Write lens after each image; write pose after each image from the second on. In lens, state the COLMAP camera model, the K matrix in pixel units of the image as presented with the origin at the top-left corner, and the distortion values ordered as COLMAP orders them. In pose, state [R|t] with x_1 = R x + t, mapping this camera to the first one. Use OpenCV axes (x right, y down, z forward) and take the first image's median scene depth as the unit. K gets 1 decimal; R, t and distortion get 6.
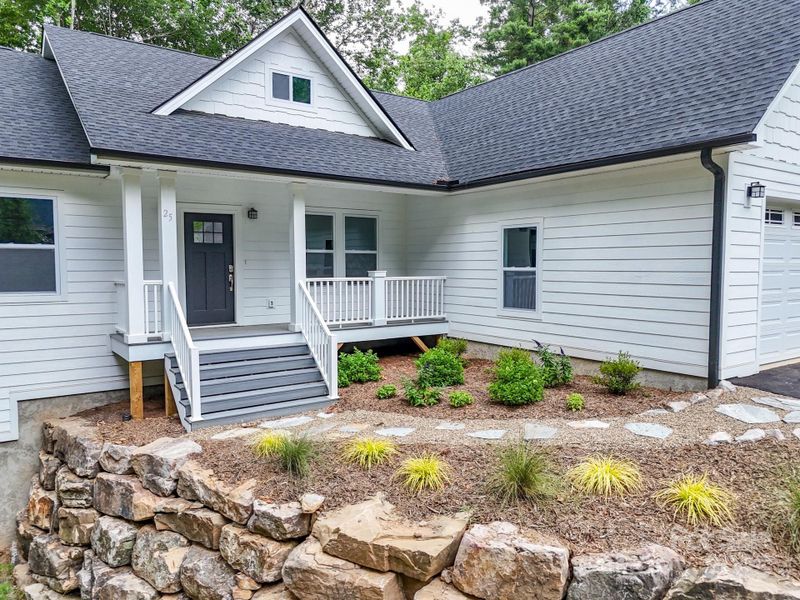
lens RADIAL K [[590.5, 0, 402.1], [0, 590.5, 301.0], [0, 0, 1]] dist [0.070053, -0.057974]
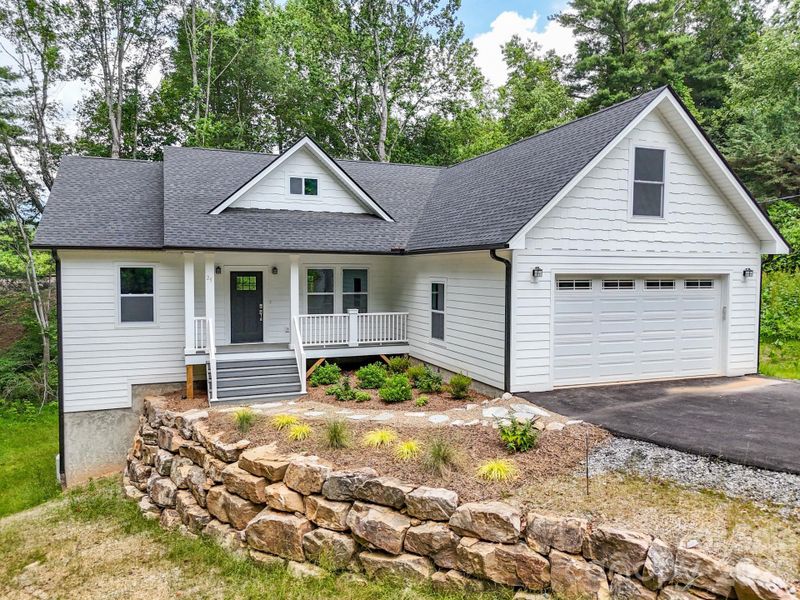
lens RADIAL K [[590.5, 0, 402.1], [0, 590.5, 301.0], [0, 0, 1]] dist [0.070053, -0.057974]
pose [[0.971169, 0.017455, -0.237753, 0.485490], [-0.020012, 0.999765, -0.008345, -0.070378], [0.237551, 0.012862, 0.971290, -0.453866]]
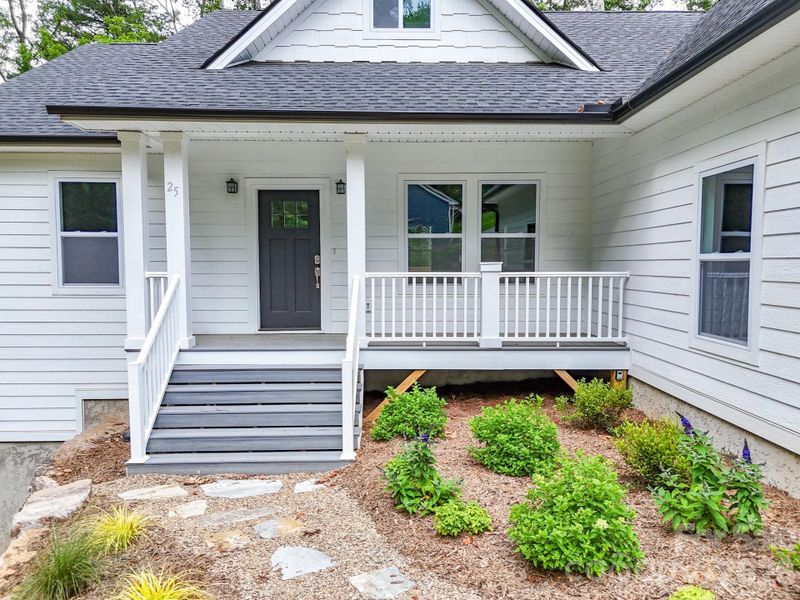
lens RADIAL K [[590.5, 0, 402.1], [0, 590.5, 301.0], [0, 0, 1]] dist [0.070053, -0.057974]
pose [[0.827719, 0.035664, -0.560009, 0.273068], [-0.035687, 0.999304, 0.010892, -0.014419], [0.560007, 0.010970, 0.828415, 0.471722]]
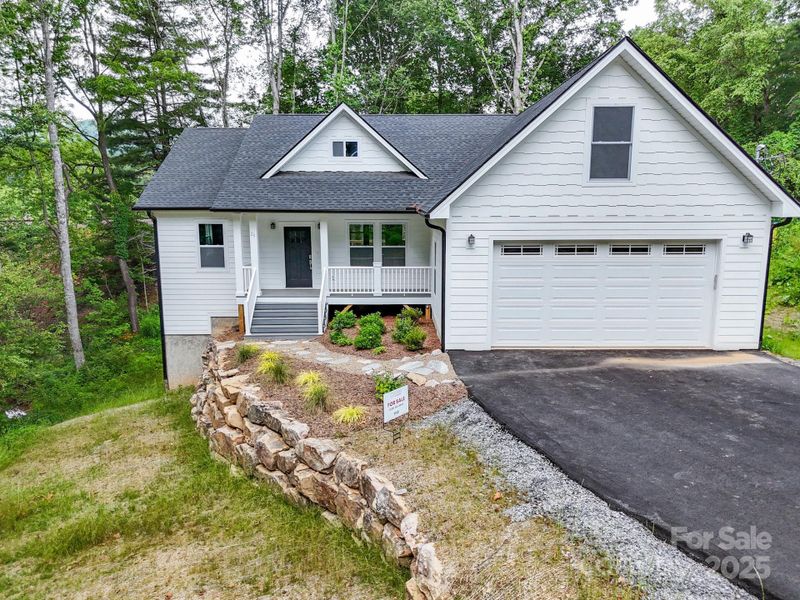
lens RADIAL K [[590.5, 0, 402.1], [0, 590.5, 301.0], [0, 0, 1]] dist [0.070053, -0.057974]
pose [[0.821856, 0.094054, -0.561877, 1.068990], [-0.035228, 0.992780, 0.114656, -0.153136], [0.568604, -0.074437, 0.819236, -0.346266]]
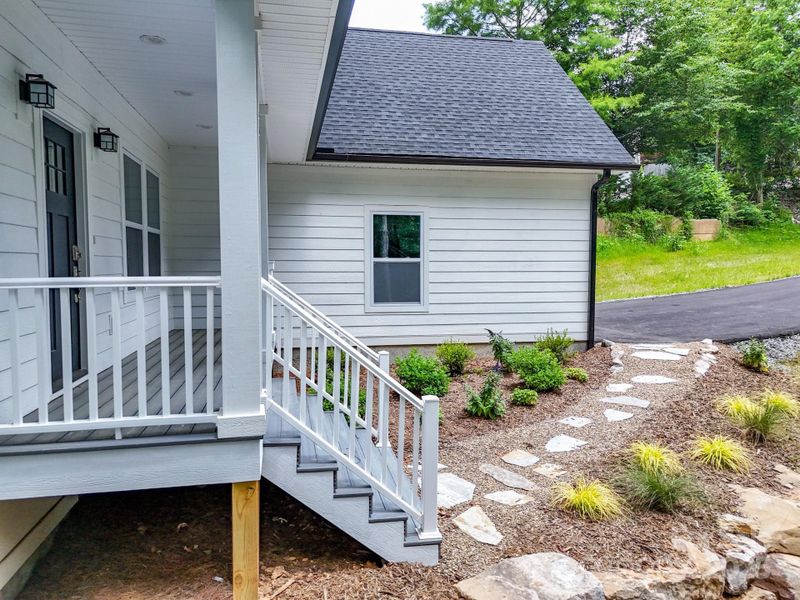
lens RADIAL K [[590.5, 0, 402.1], [0, 590.5, 301.0], [0, 0, 1]] dist [0.070053, -0.057974]
pose [[0.403737, -0.054532, 0.913249, -0.686228], [0.054847, 0.997869, 0.035338, -0.023380], [-0.913230, 0.035821, 0.405867, 0.661853]]
